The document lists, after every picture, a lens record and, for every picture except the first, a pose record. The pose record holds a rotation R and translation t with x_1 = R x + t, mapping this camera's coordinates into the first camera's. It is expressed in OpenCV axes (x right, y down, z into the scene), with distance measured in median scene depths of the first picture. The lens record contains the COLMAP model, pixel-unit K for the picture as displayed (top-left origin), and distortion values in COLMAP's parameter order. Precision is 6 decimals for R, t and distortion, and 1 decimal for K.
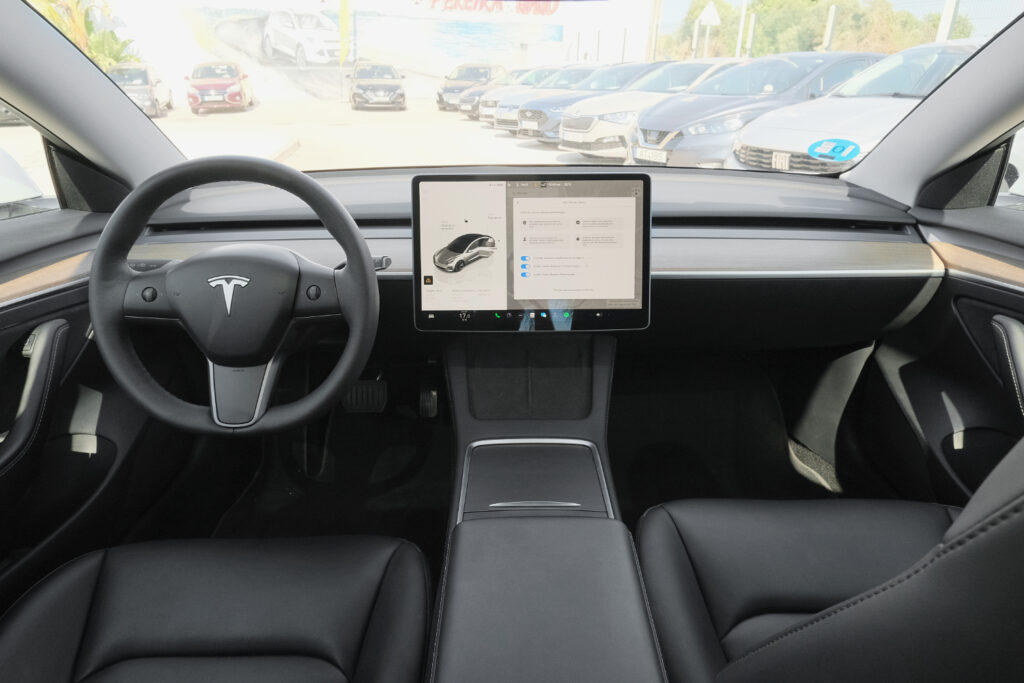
lens RADIAL K [[641.3, 0, 512.0], [0, 641.3, 341.5], [0, 0, 1]] dist [-0.001808, -0.000128]
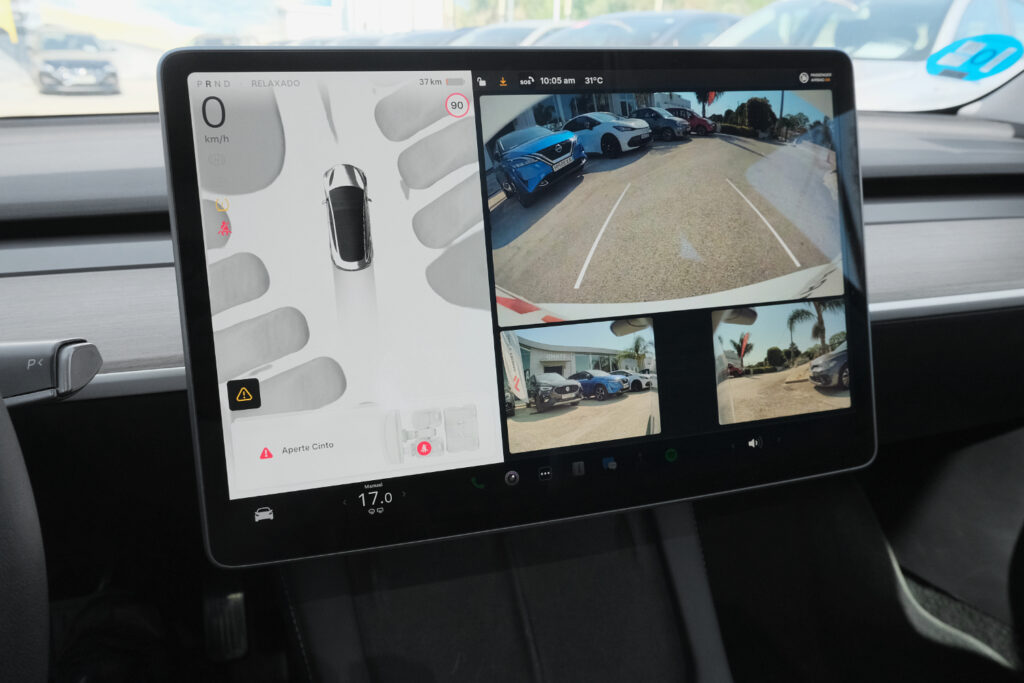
lens RADIAL K [[812.2, 0, 512.0], [0, 812.2, 341.5], [0, 0, 1]] dist [-0.004394, -0.003395]
pose [[0.961493, -0.086755, 0.260776, -0.093297], [0.100087, 0.994243, -0.038263, -0.082463], [-0.255955, 0.062890, 0.964641, 0.520293]]
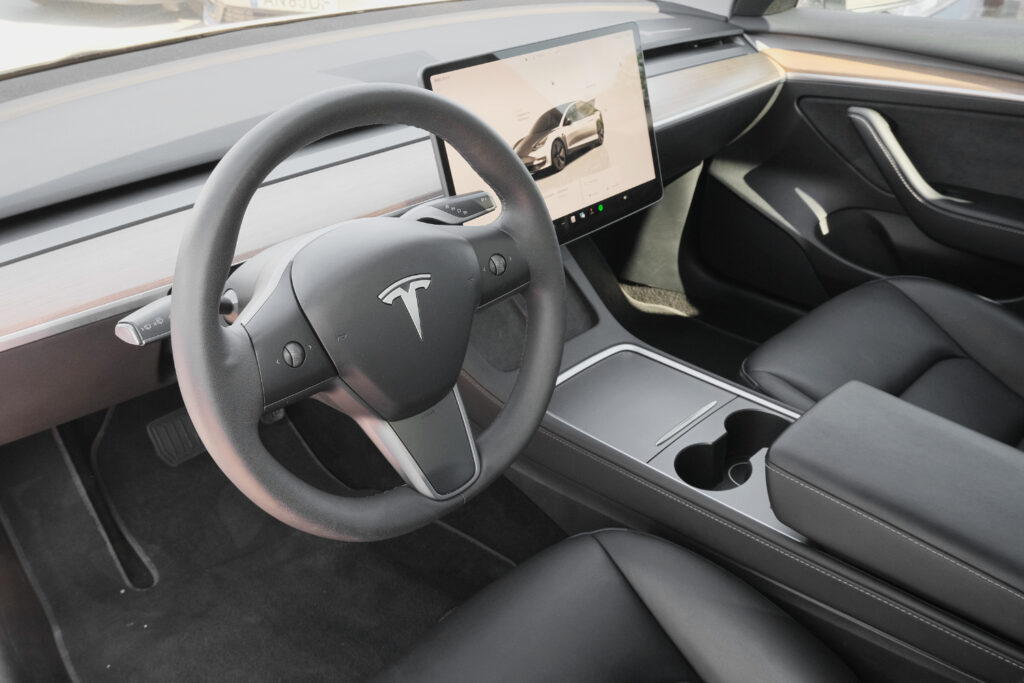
lens RADIAL K [[866.4, 0, 512.0], [0, 866.4, 341.5], [0, 0, 1]] dist [0.003274, 0.002955]
pose [[0.708309, -0.356762, 0.609114, -0.647527], [0.261324, 0.934103, 0.243230, -0.159531], [-0.655751, -0.013106, 0.754864, 0.198060]]
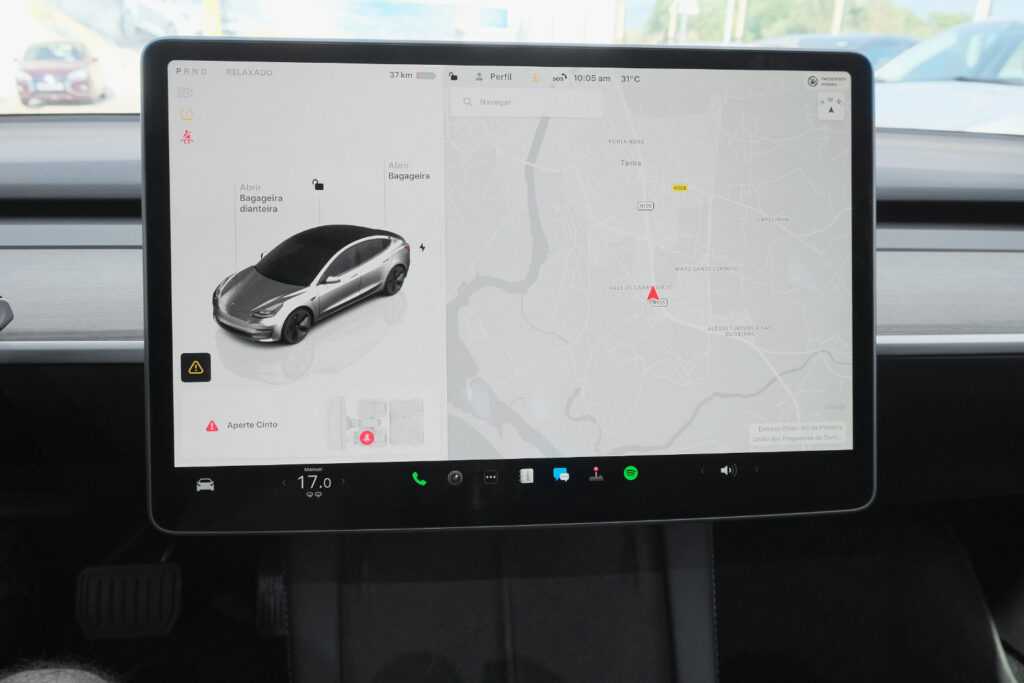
lens RADIAL K [[812.0, 0, 512.0], [0, 812.0, 341.5], [0, 0, 1]] dist [-0.012669, -0.003436]
pose [[0.996653, -0.005705, 0.081552, -0.007723], [0.011589, 0.997347, -0.071869, -0.069288], [-0.080926, 0.072574, 0.994075, 0.514784]]
